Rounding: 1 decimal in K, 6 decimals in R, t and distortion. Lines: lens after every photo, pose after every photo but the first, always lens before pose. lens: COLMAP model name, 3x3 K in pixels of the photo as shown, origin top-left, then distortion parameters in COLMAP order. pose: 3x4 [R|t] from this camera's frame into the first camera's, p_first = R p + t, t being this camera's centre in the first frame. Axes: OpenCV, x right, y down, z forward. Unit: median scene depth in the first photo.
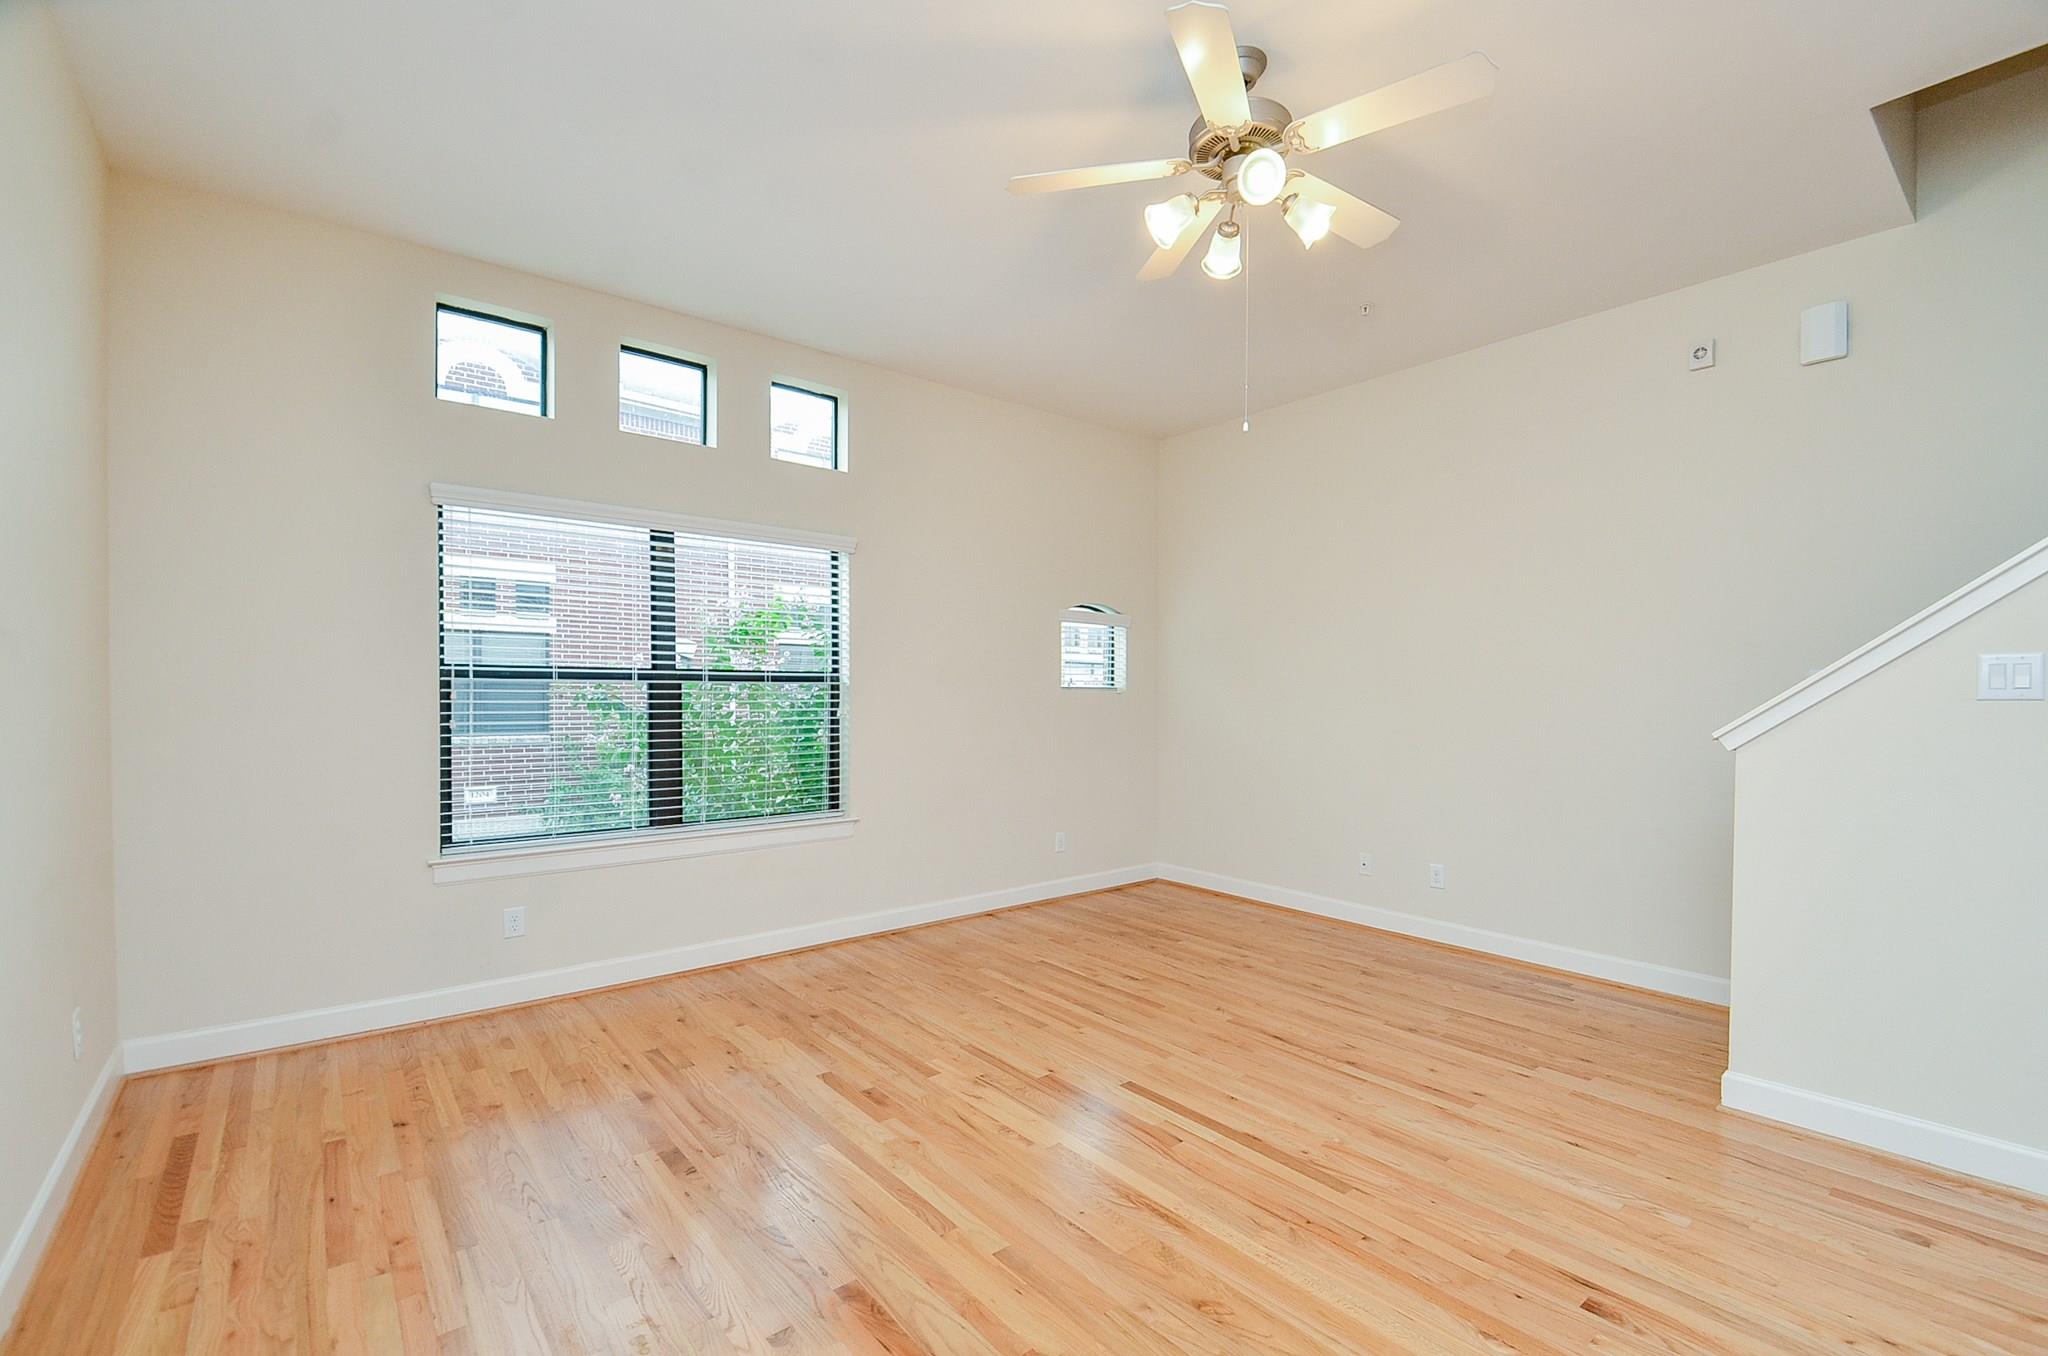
lens RADIAL K [[891.3, 0, 1058.3], [0, 891.3, 711.8], [0, 0, 1]] dist [-0.000632, -0.000473]
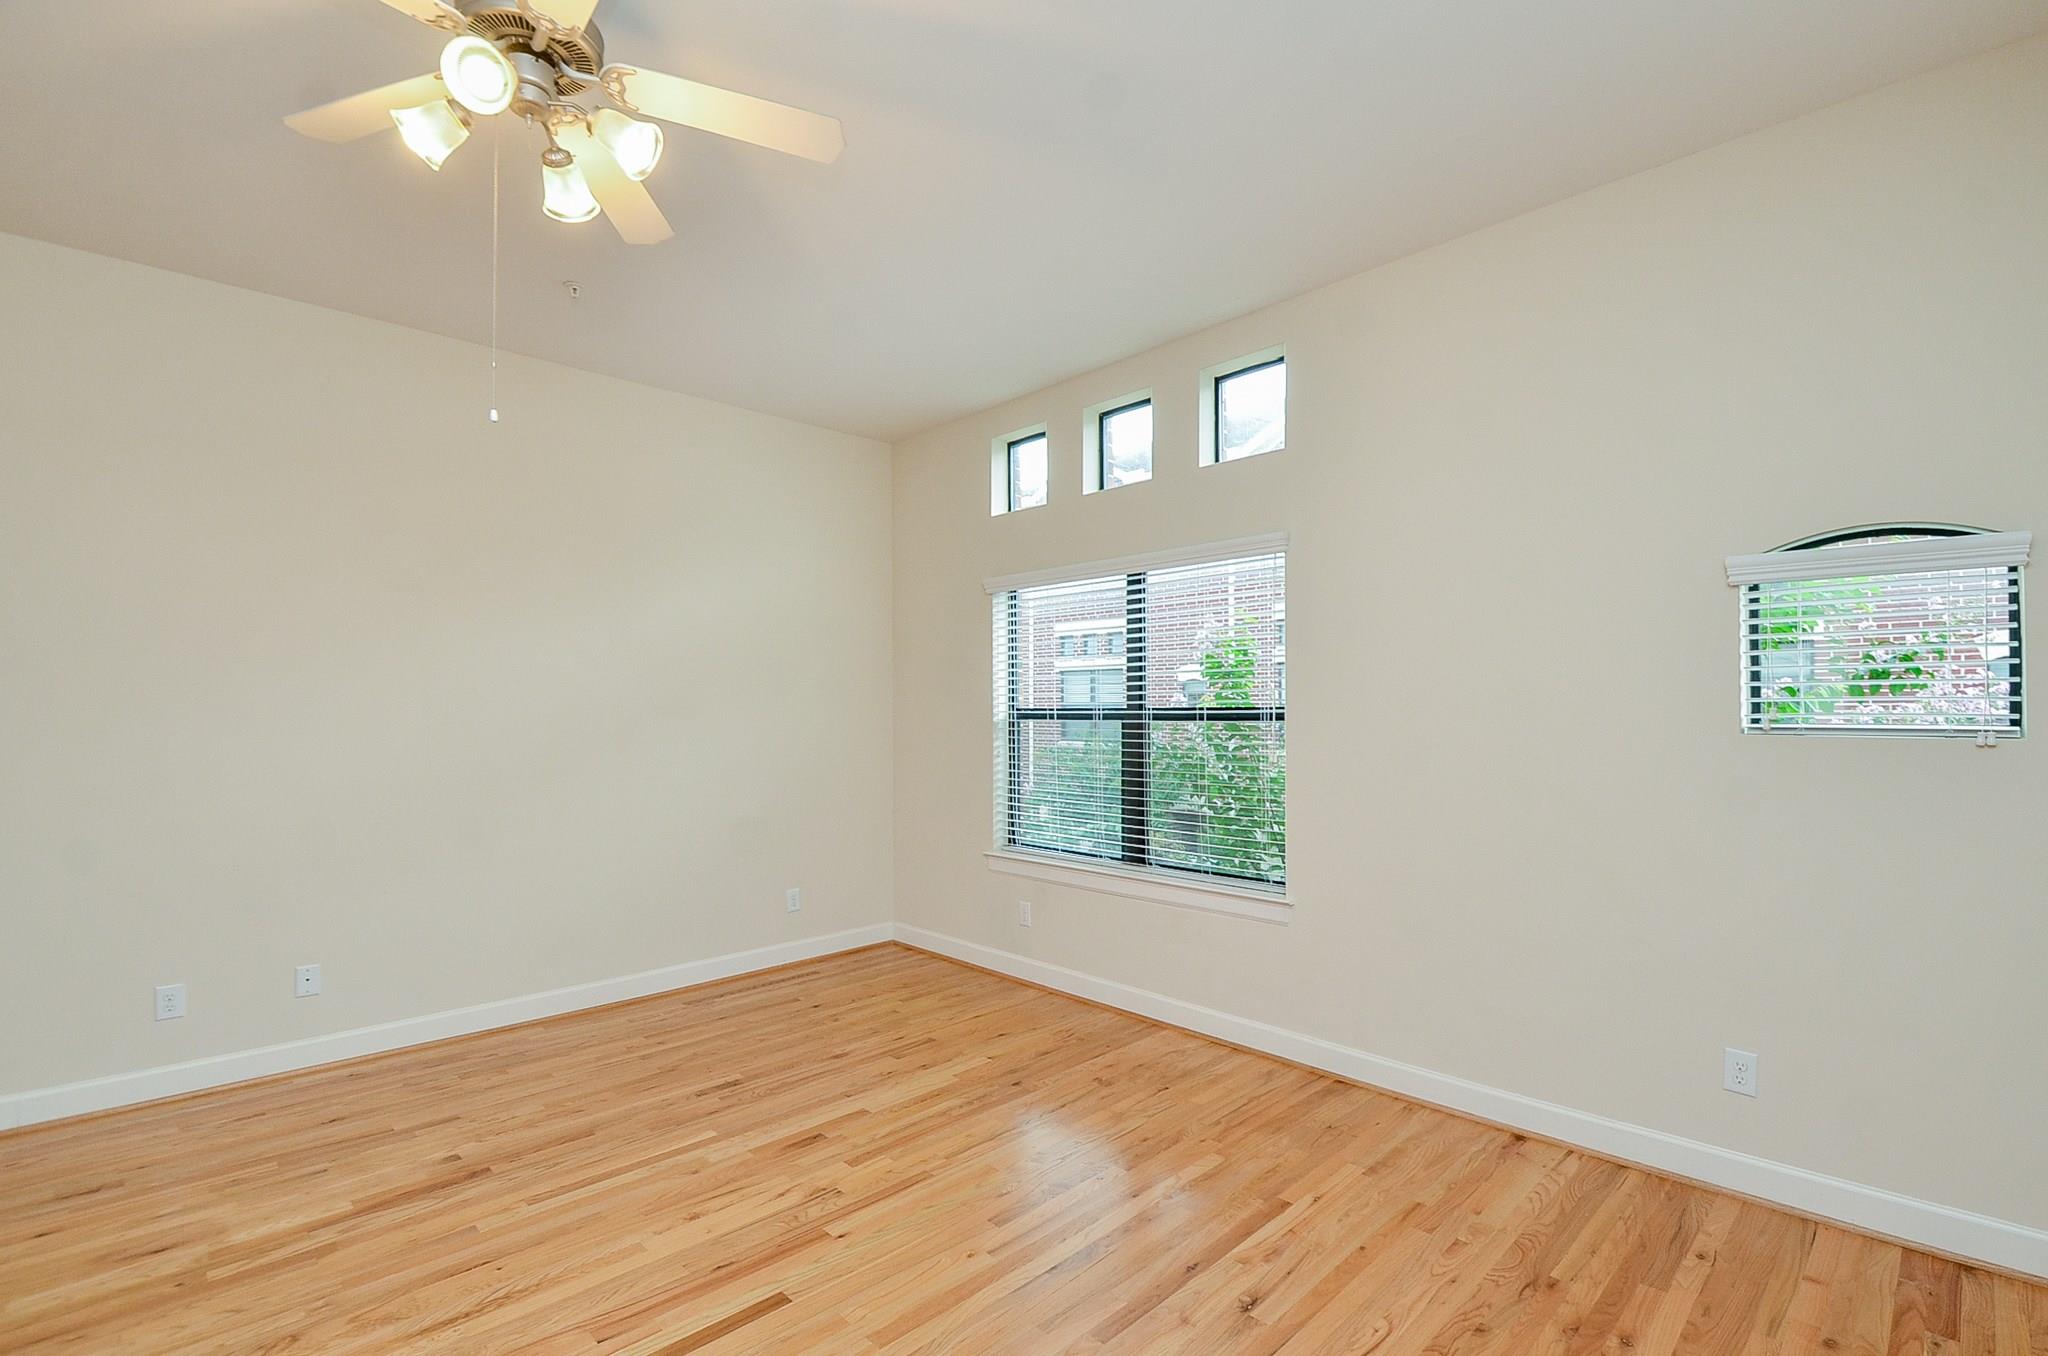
lens RADIAL K [[918.6, 0, 1047.0], [0, 918.6, 705.8], [0, 0, 1]] dist [0.000811, -0.009297]
pose [[0.067431, -0.002494, -0.997721, 0.606961], [-0.006972, 0.999971, -0.002971, -0.048057], [0.997700, 0.007156, 0.067411, 0.838679]]
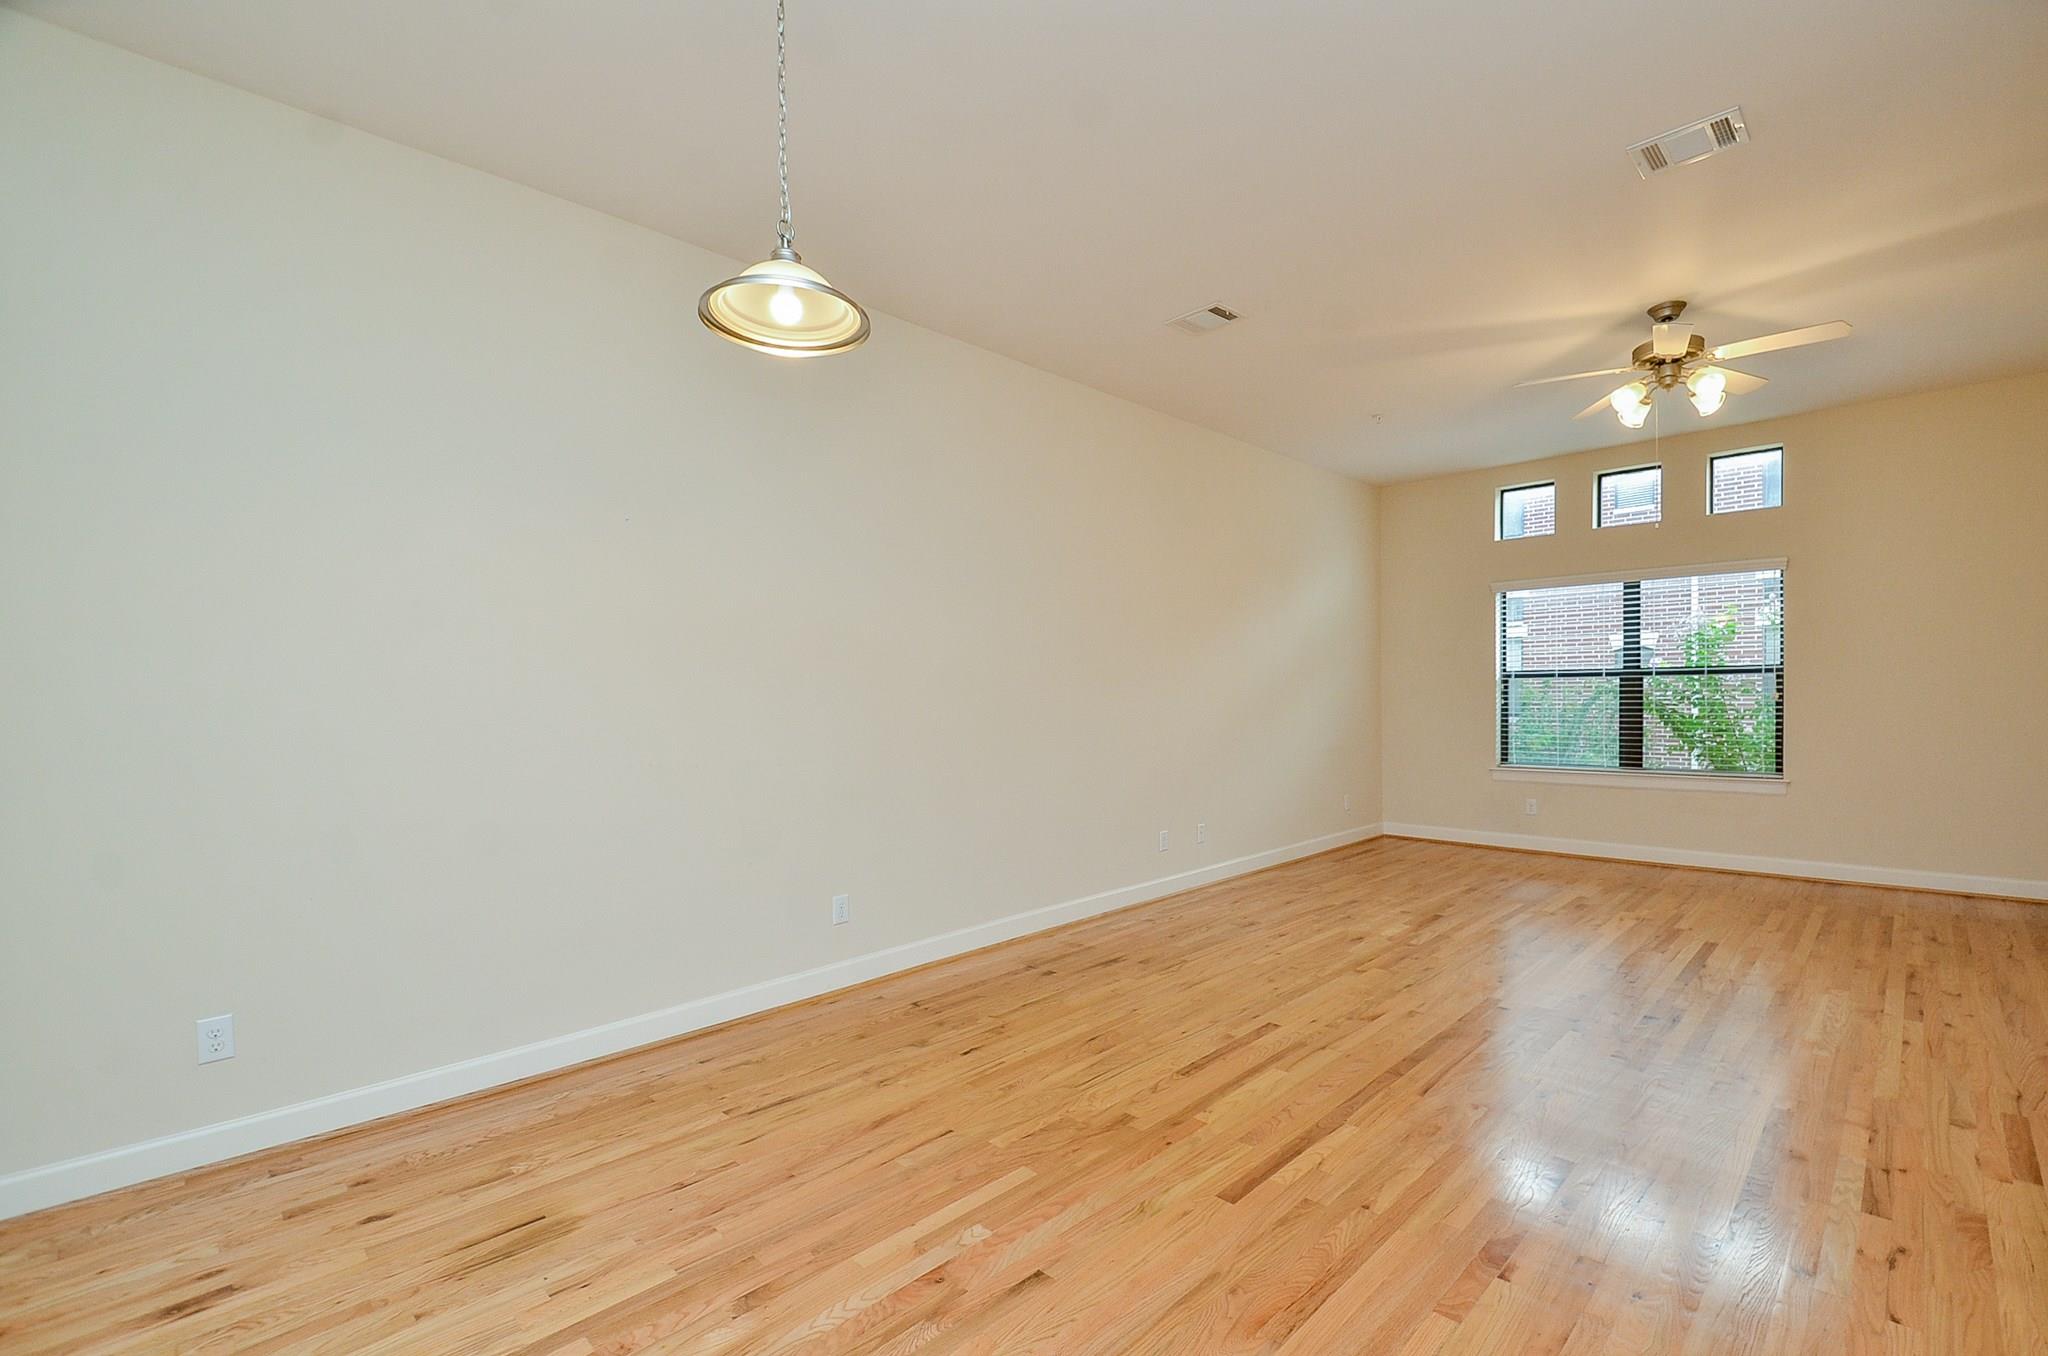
lens RADIAL K [[891.3, 0, 1058.3], [0, 891.3, 711.8], [0, 0, 1]] dist [-0.000632, -0.000473]
pose [[0.105003, 0.013693, -0.994378, 1.035270], [-0.007211, 0.999889, 0.013008, 0.015030], [0.994446, 0.005805, 0.105090, -0.179071]]
